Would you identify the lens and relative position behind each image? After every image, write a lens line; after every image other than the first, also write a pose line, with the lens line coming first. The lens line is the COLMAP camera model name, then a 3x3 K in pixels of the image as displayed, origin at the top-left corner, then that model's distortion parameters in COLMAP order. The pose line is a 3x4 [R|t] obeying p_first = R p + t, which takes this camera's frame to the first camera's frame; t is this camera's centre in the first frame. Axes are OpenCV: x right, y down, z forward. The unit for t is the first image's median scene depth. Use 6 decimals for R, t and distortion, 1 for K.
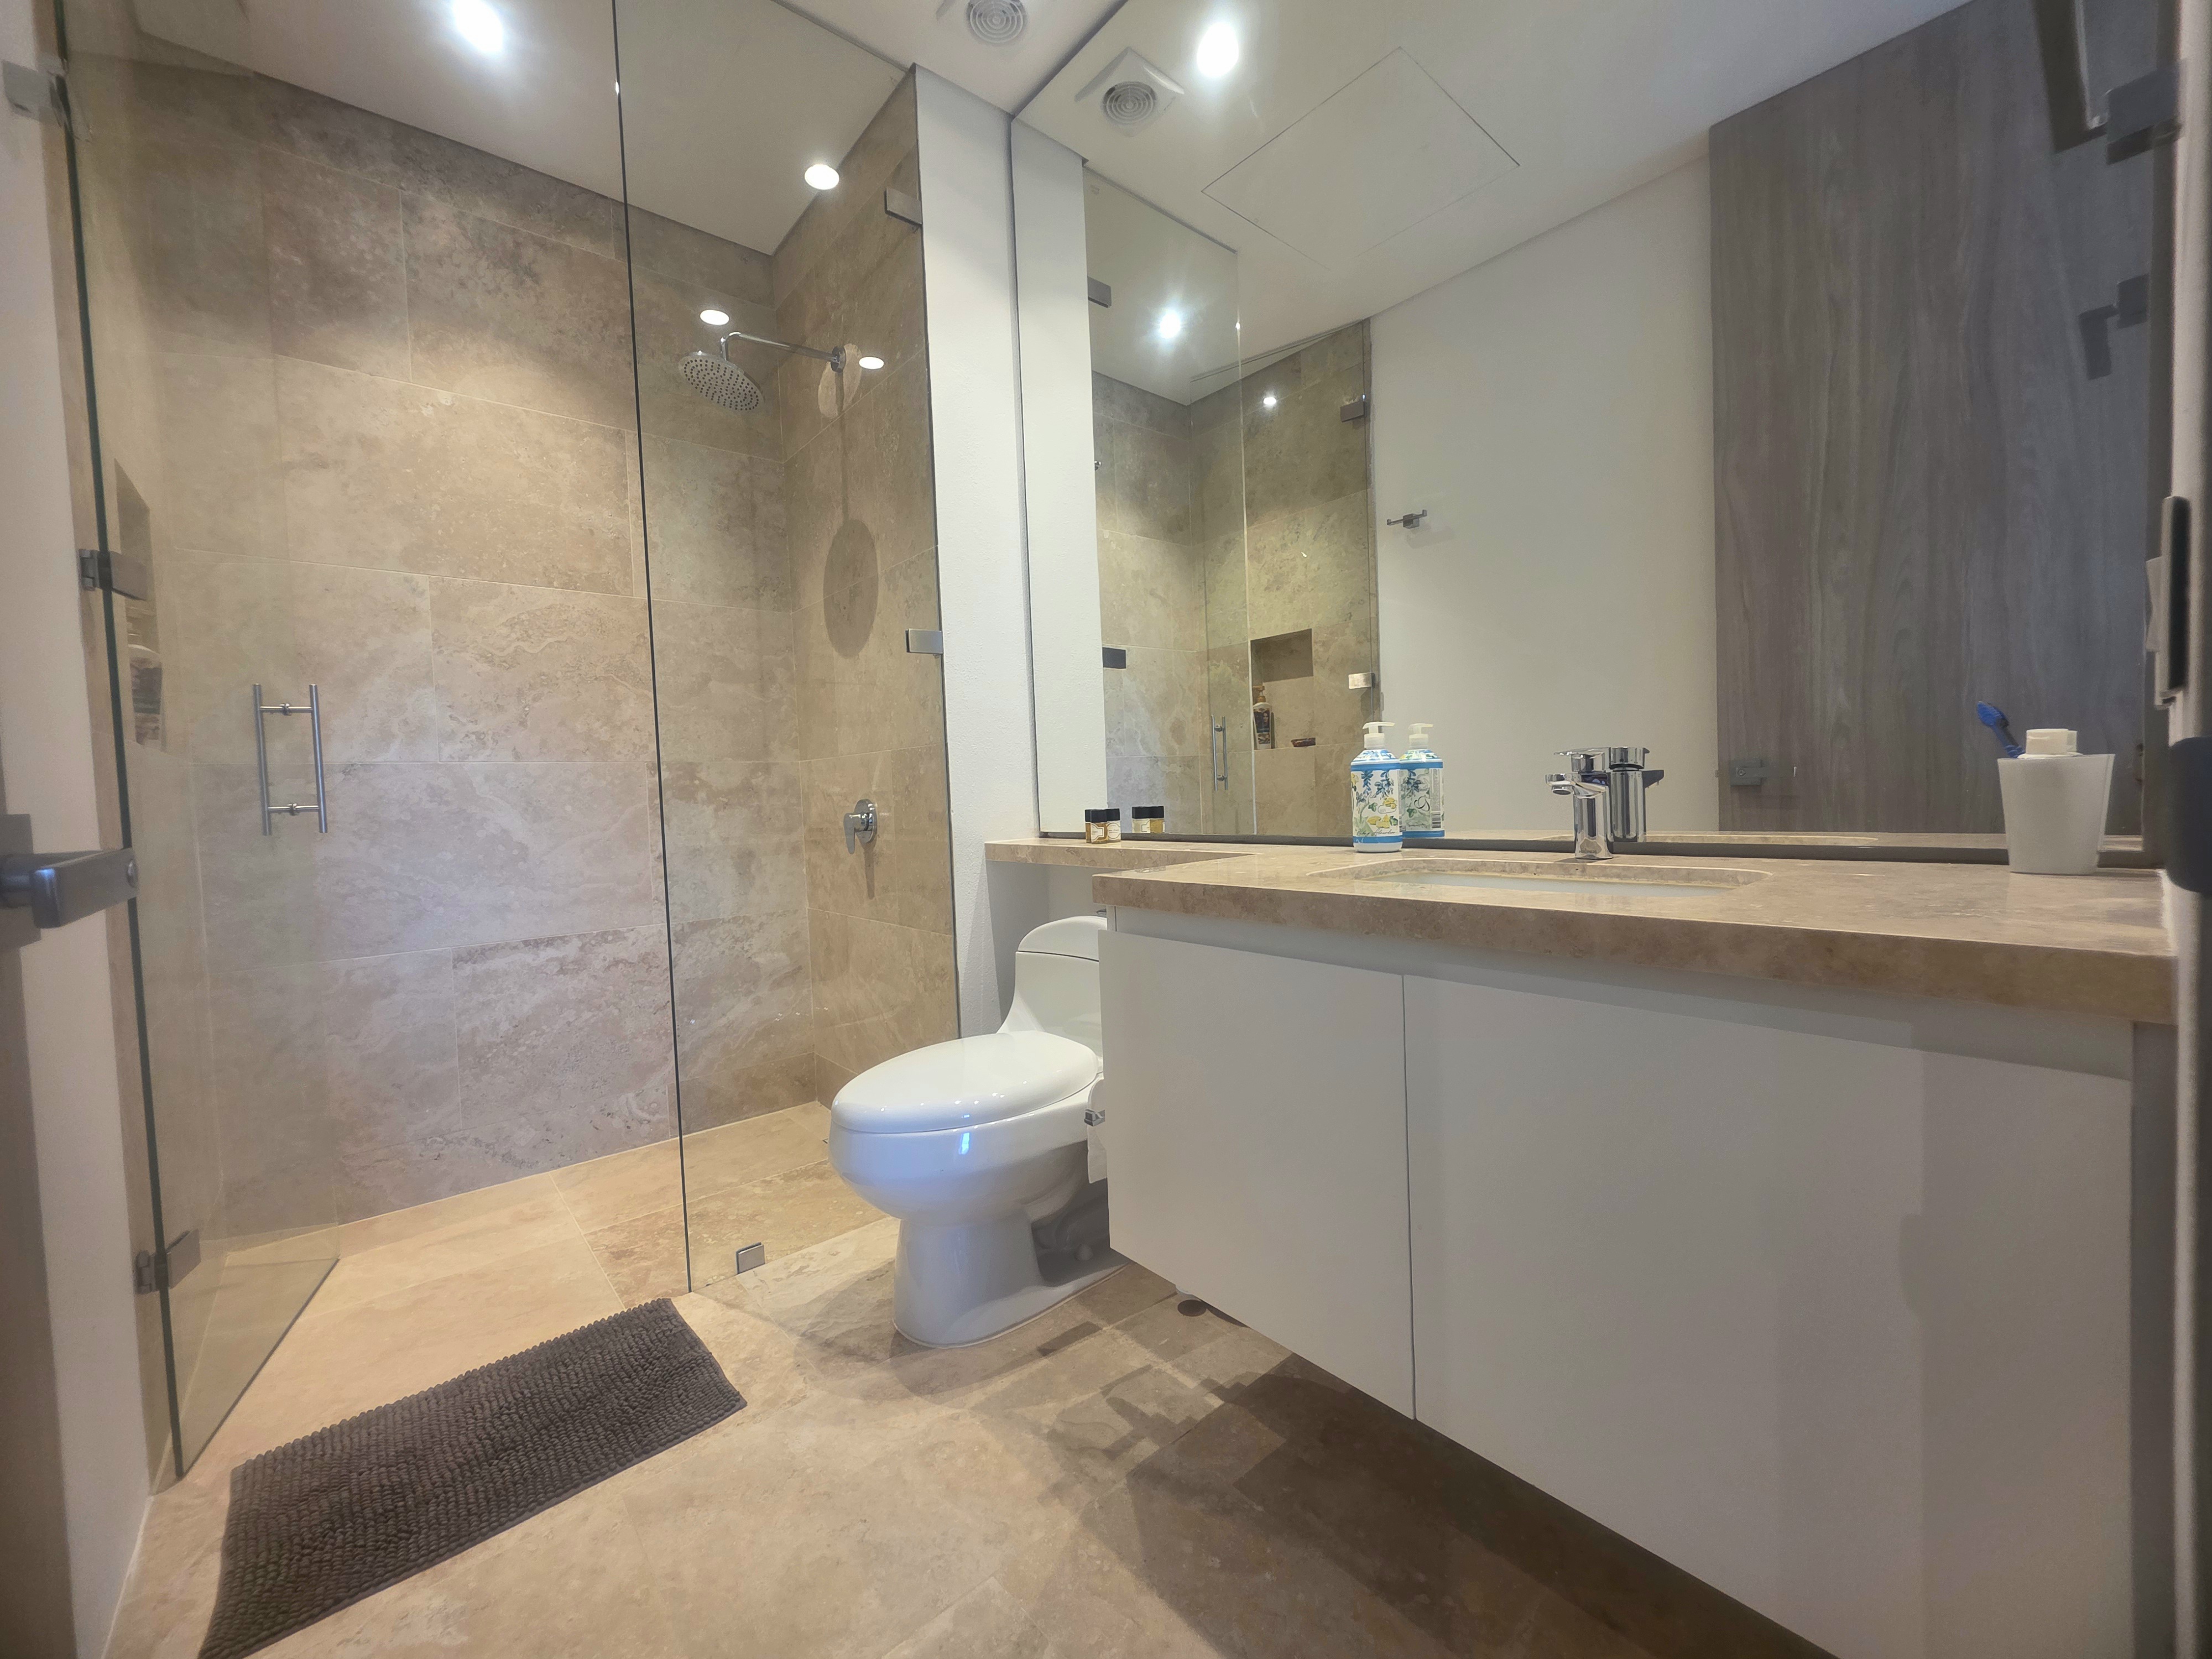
lens RADIAL K [[923.4, 0, 1103.6], [0, 923.4, 822.6], [0, 0, 1]] dist [-0.001835, -0.000521]
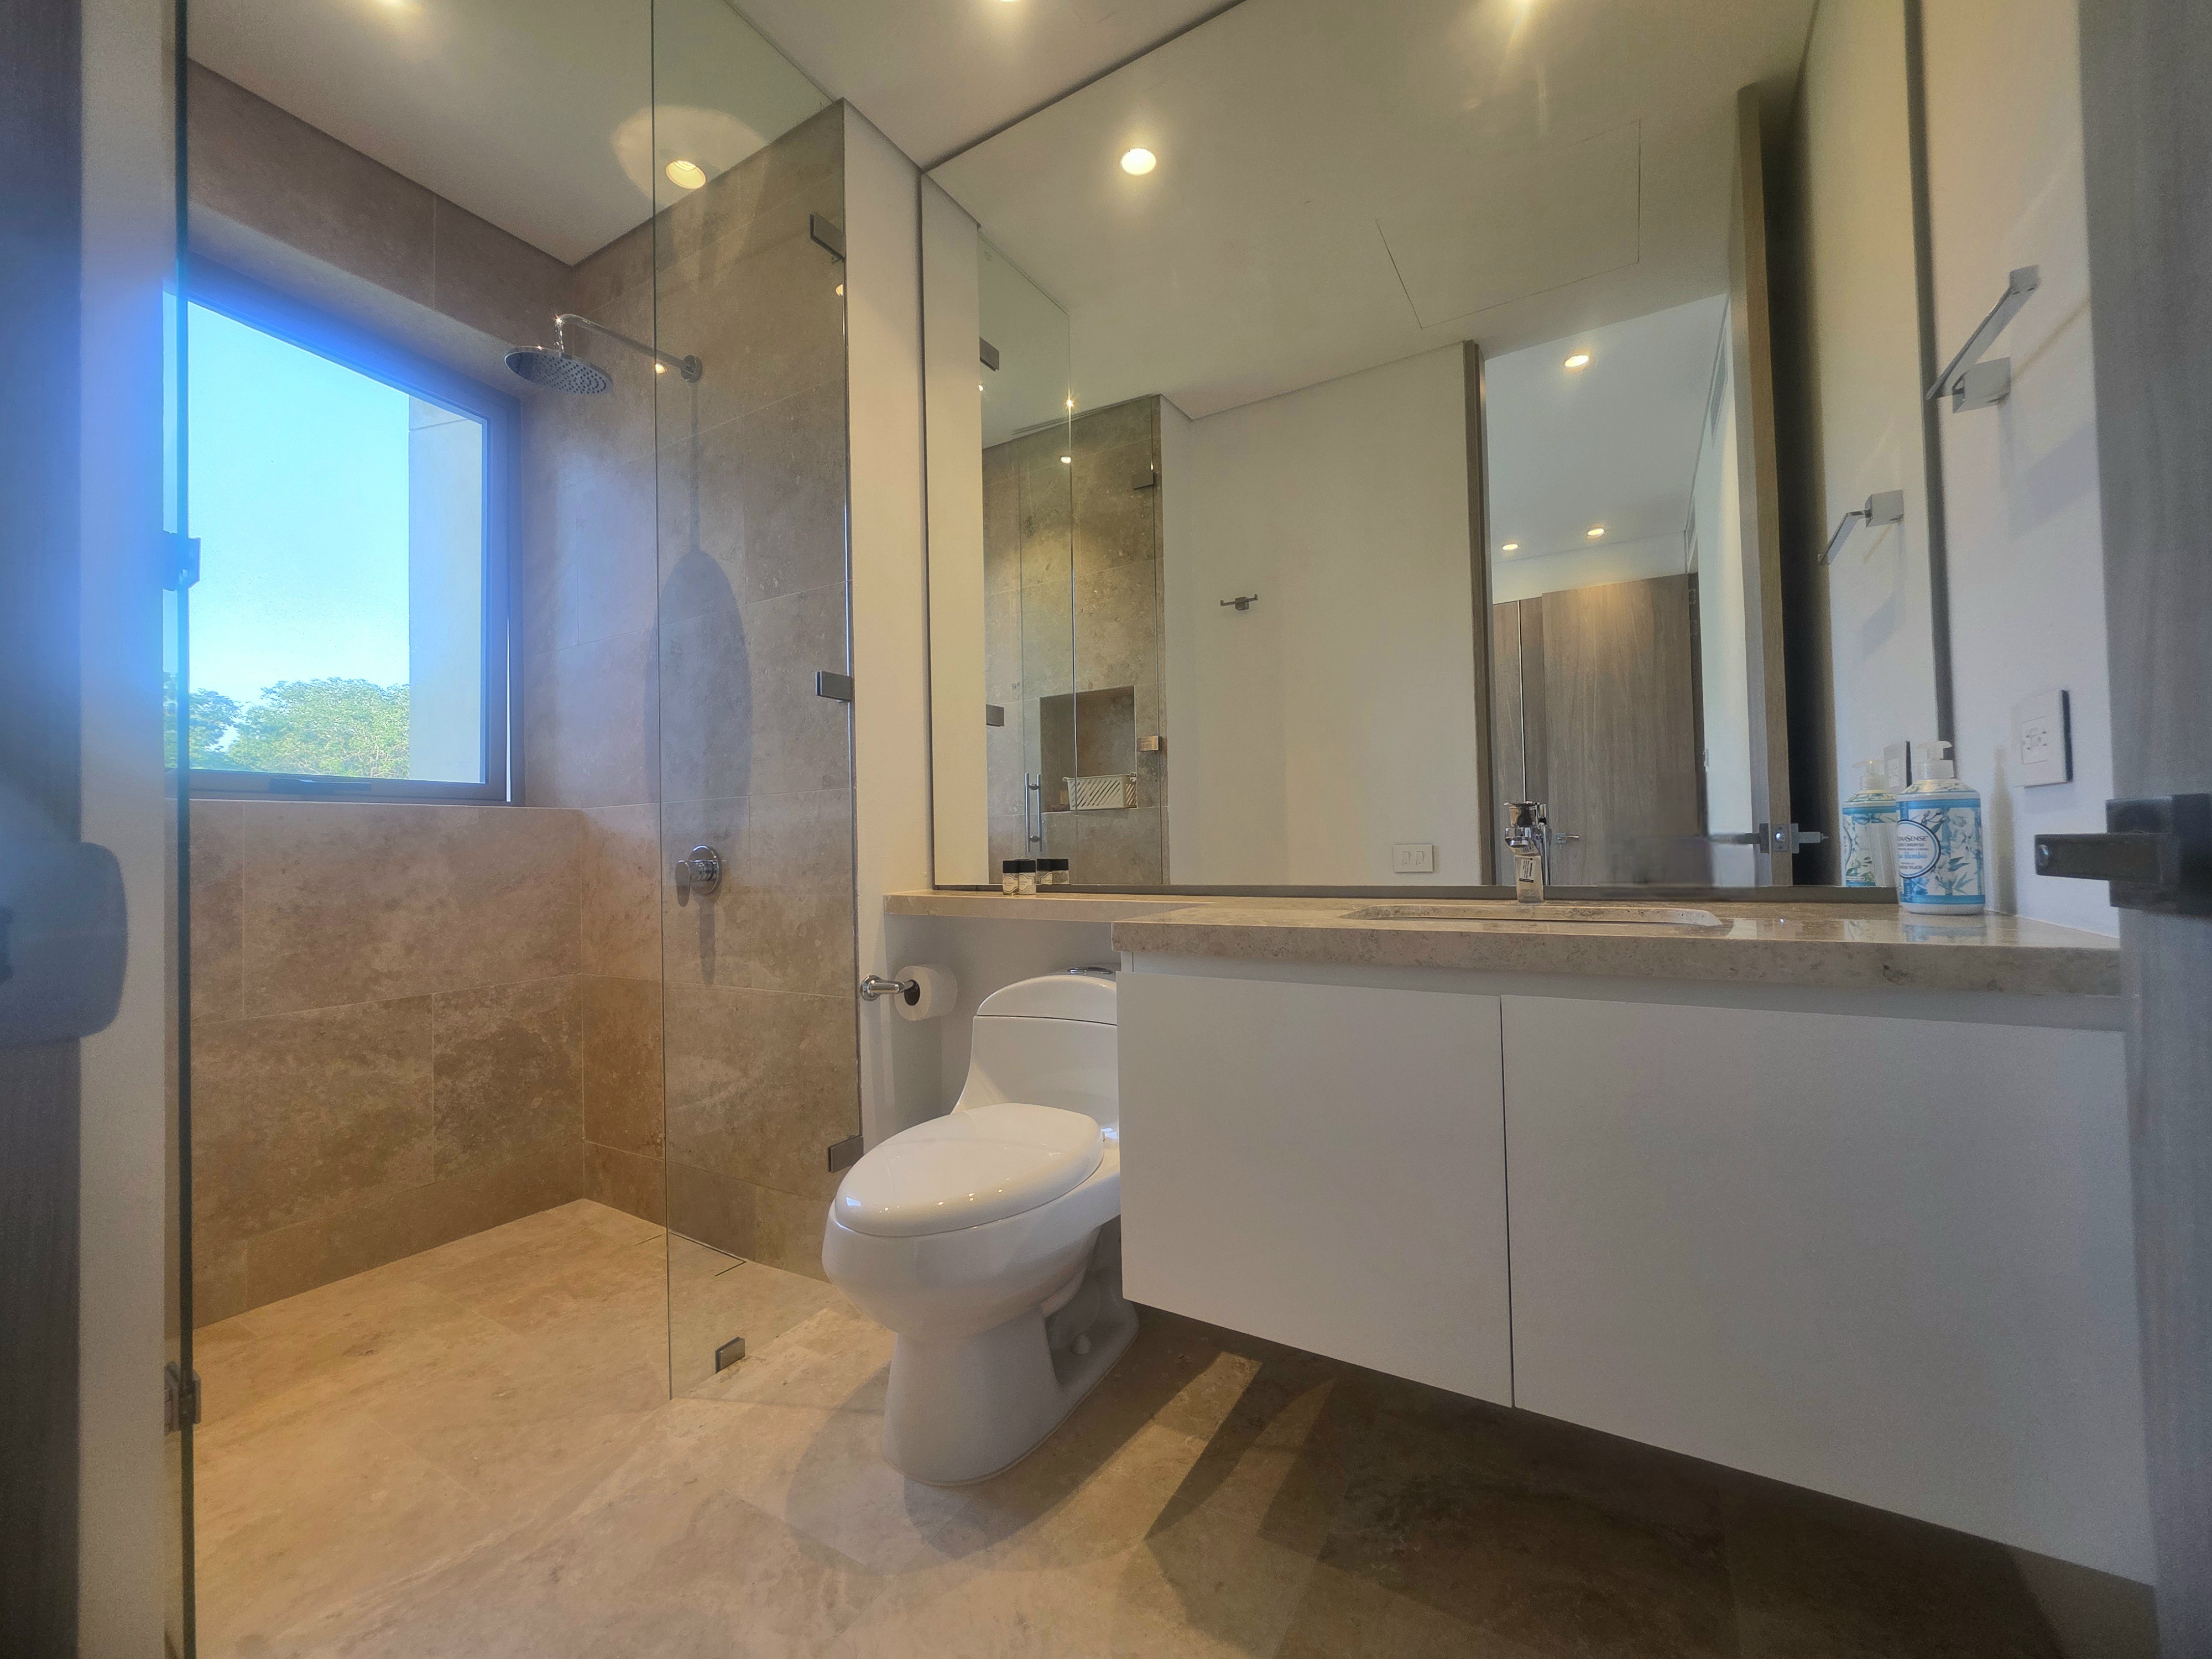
lens RADIAL K [[923.4, 0, 1103.6], [0, 923.4, 822.6], [0, 0, 1]] dist [-0.001835, -0.000521]
pose [[0.950072, 0.027219, 0.310840, -0.212219], [-0.009629, 0.998271, -0.057985, 0.001309], [-0.311881, 0.052097, 0.948692, 0.019634]]
